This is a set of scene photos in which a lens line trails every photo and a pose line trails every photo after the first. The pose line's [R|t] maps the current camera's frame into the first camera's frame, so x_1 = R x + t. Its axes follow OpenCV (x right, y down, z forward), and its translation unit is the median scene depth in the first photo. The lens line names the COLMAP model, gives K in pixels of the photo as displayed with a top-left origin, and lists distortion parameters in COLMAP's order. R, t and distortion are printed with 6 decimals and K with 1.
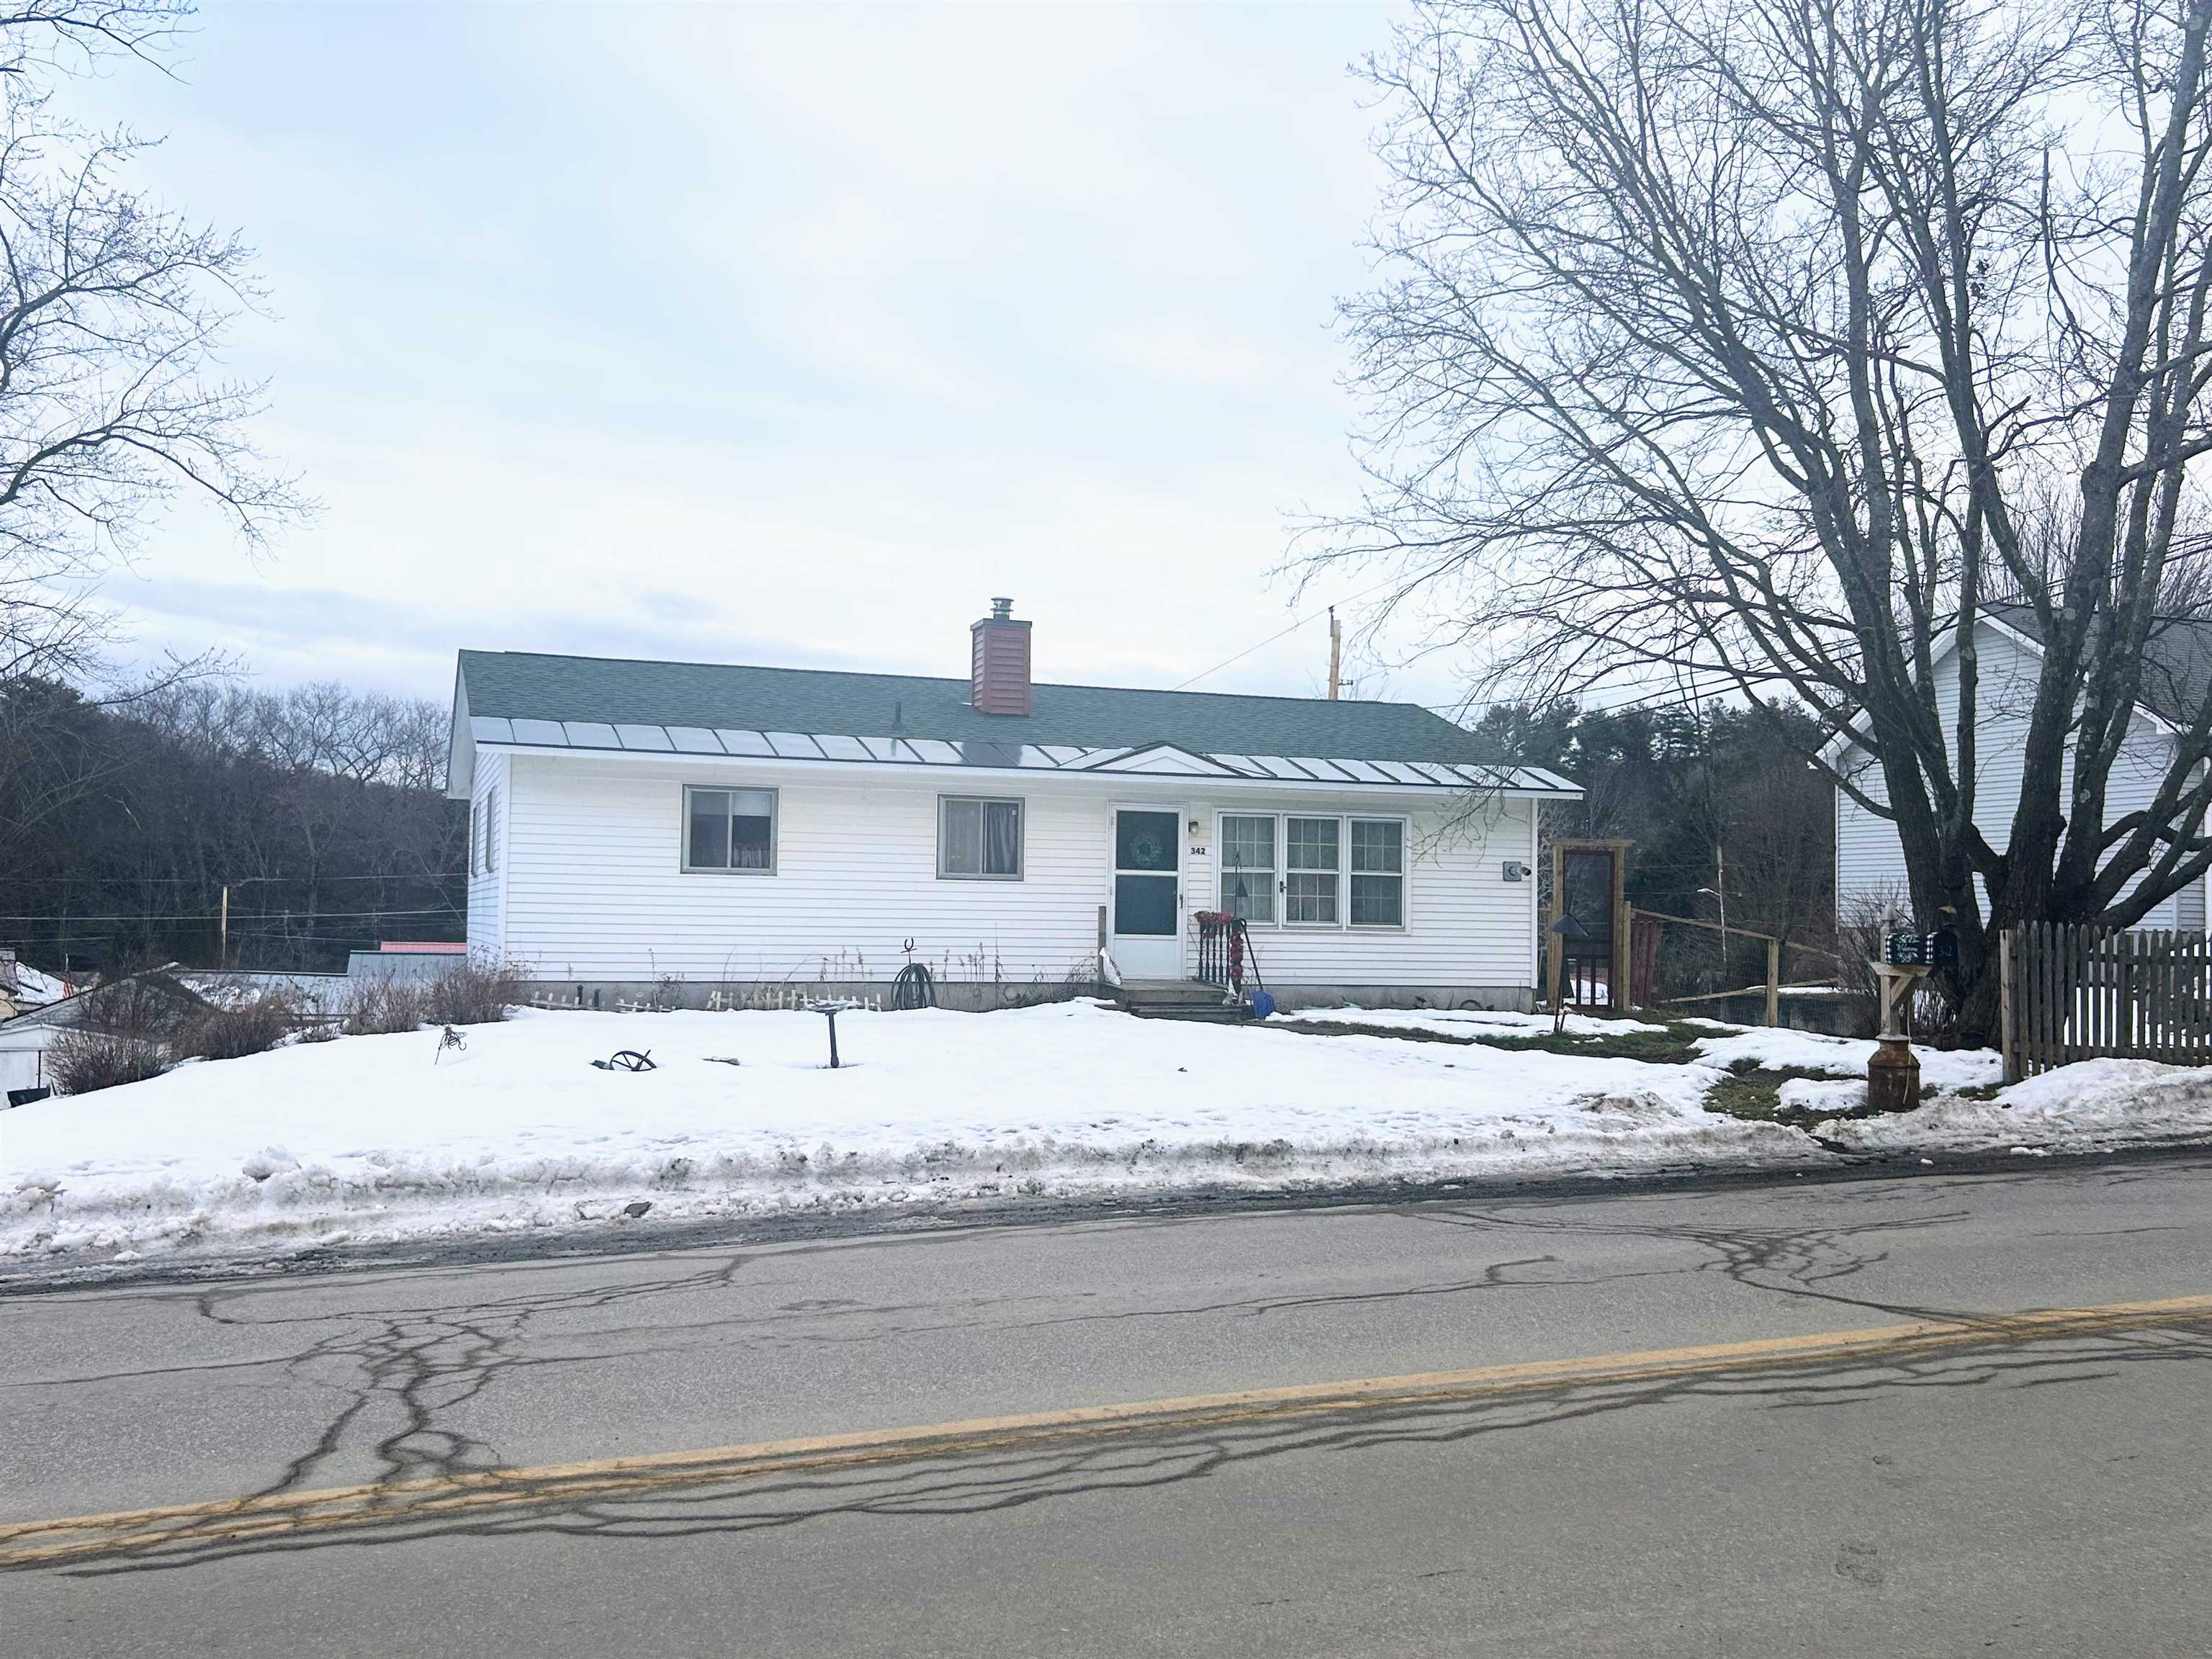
lens RADIAL K [[1999.8, 0, 1099.7], [0, 1999.8, 810.1], [0, 0, 1]] dist [0.098498, 0.001881]
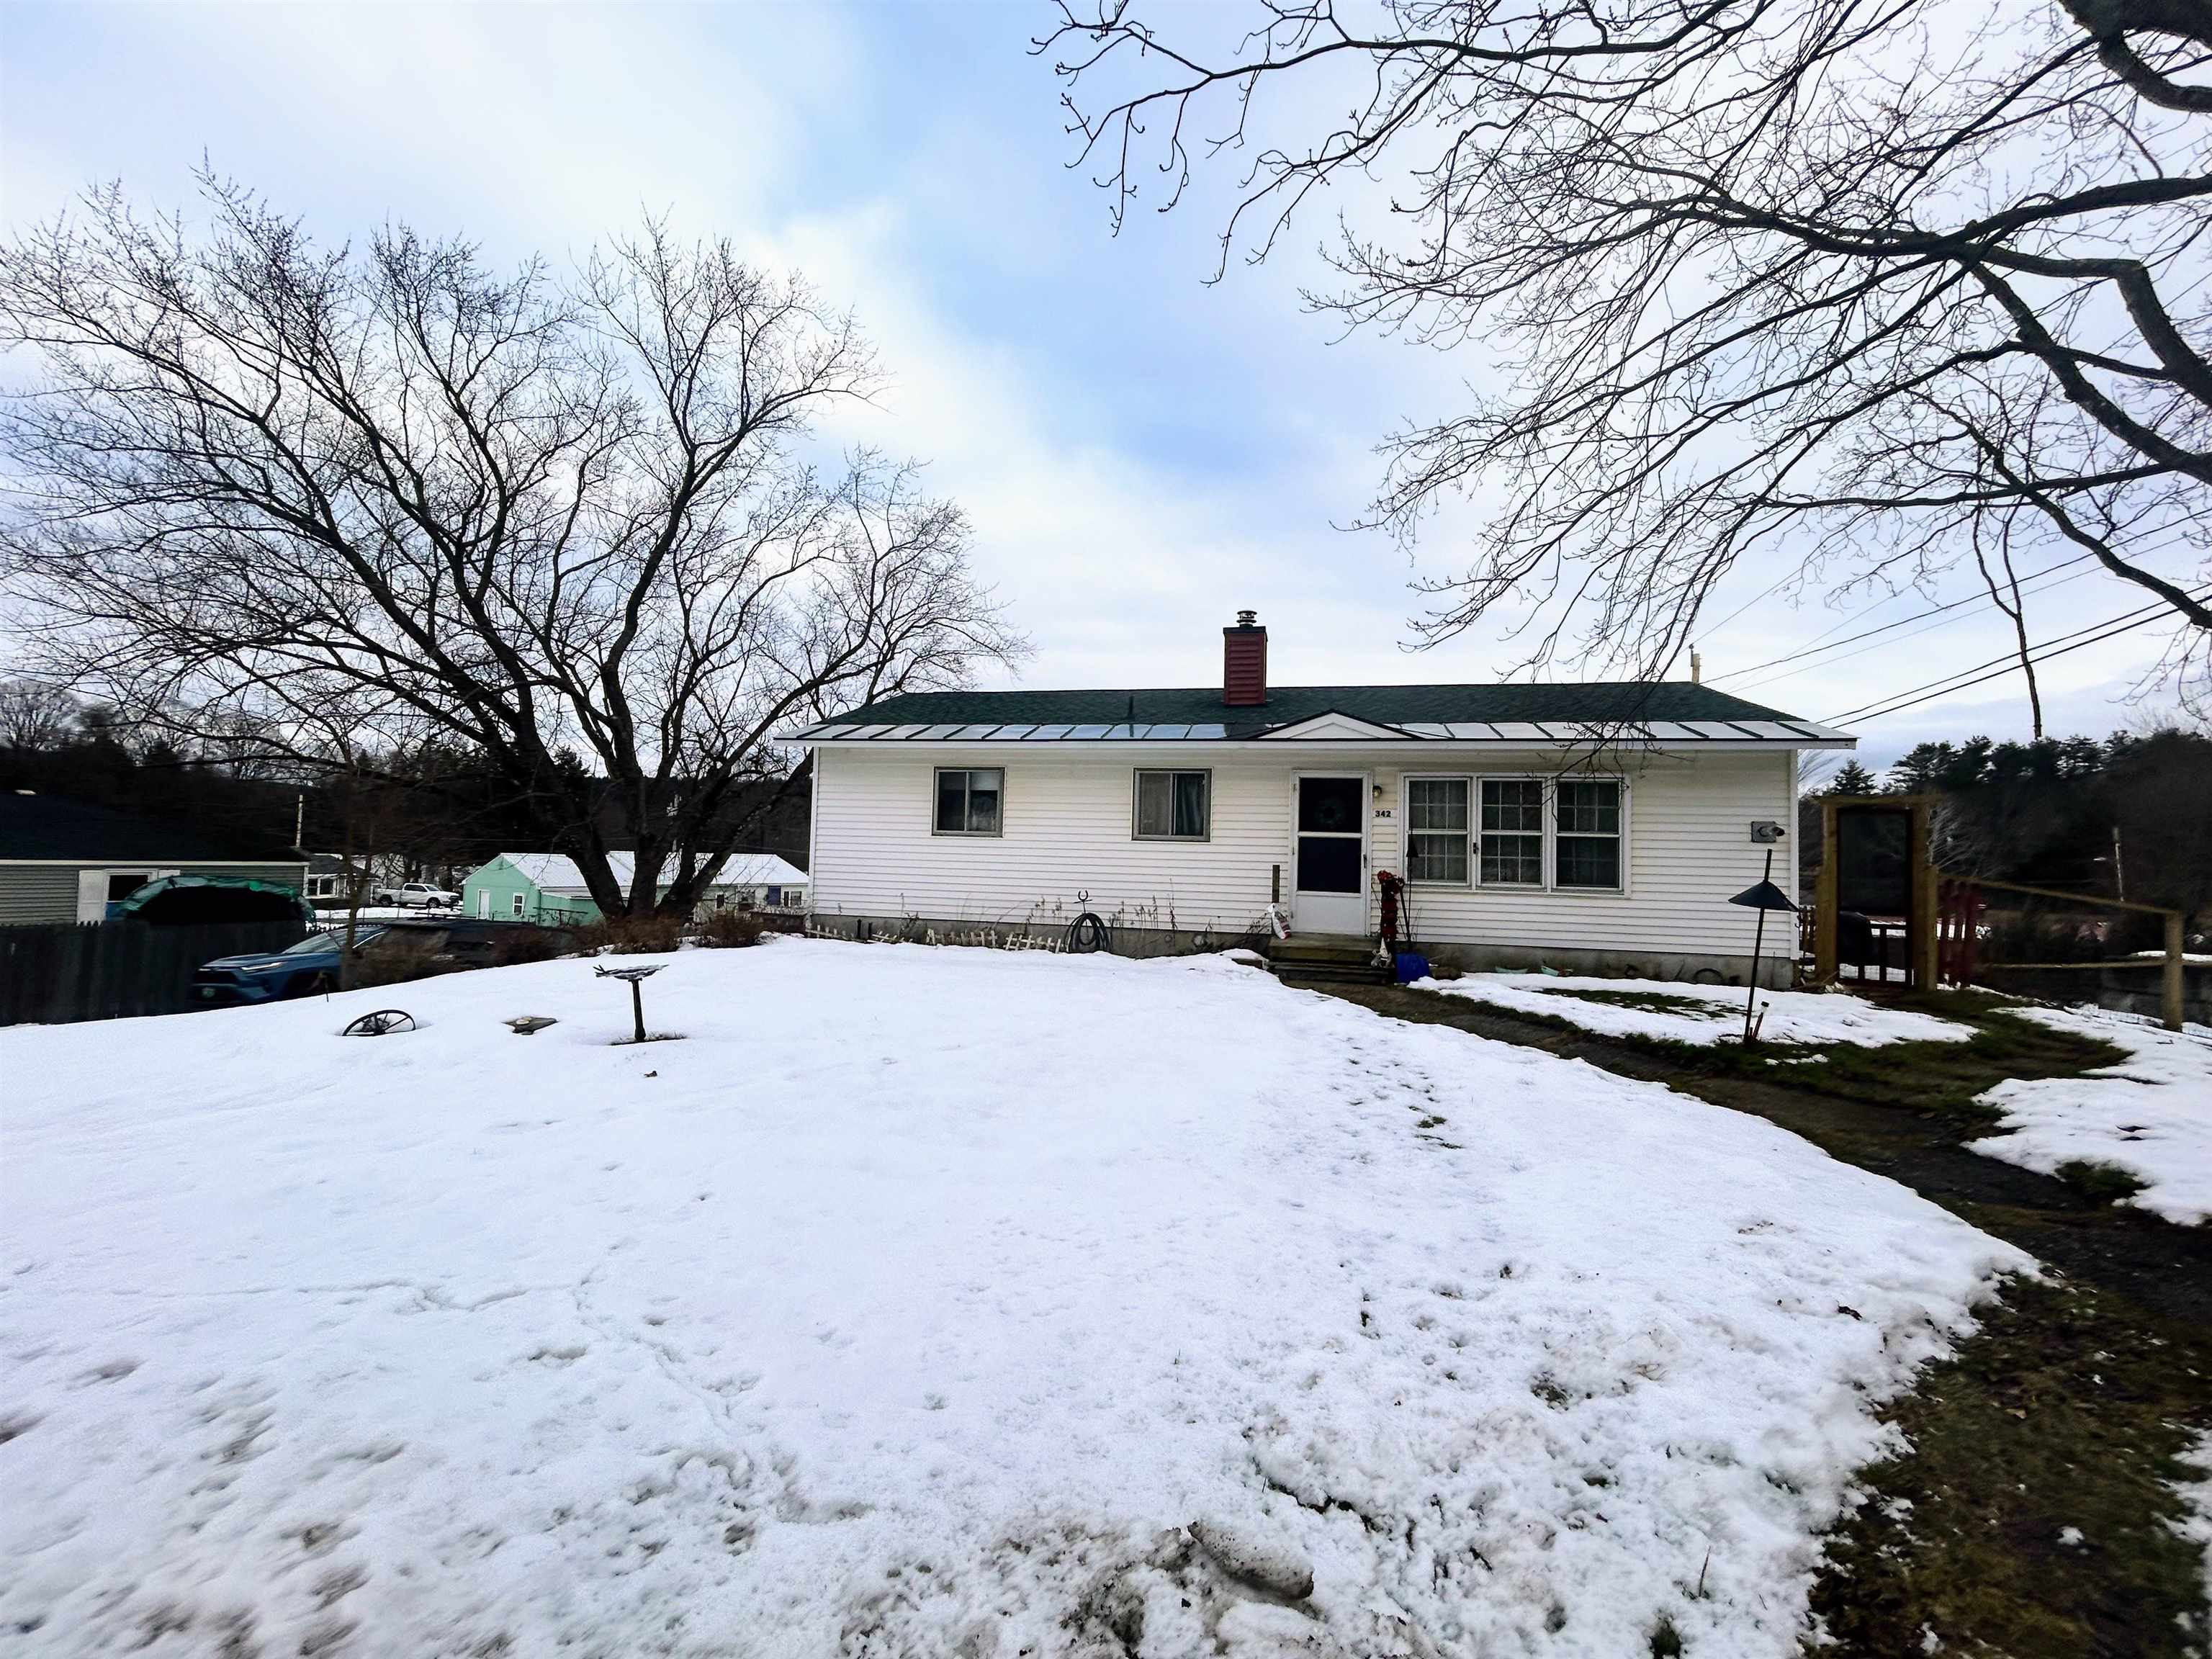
lens RADIAL K [[906.3, 0, 1104.7], [0, 906.3, 819.1], [0, 0, 1]] dist [0.002488, 0.000015]
pose [[0.854962, -0.015104, -0.518470, 0.172886], [0.014482, 0.999881, -0.005248, 0.023798], [0.518488, -0.003021, 0.855080, 0.516208]]
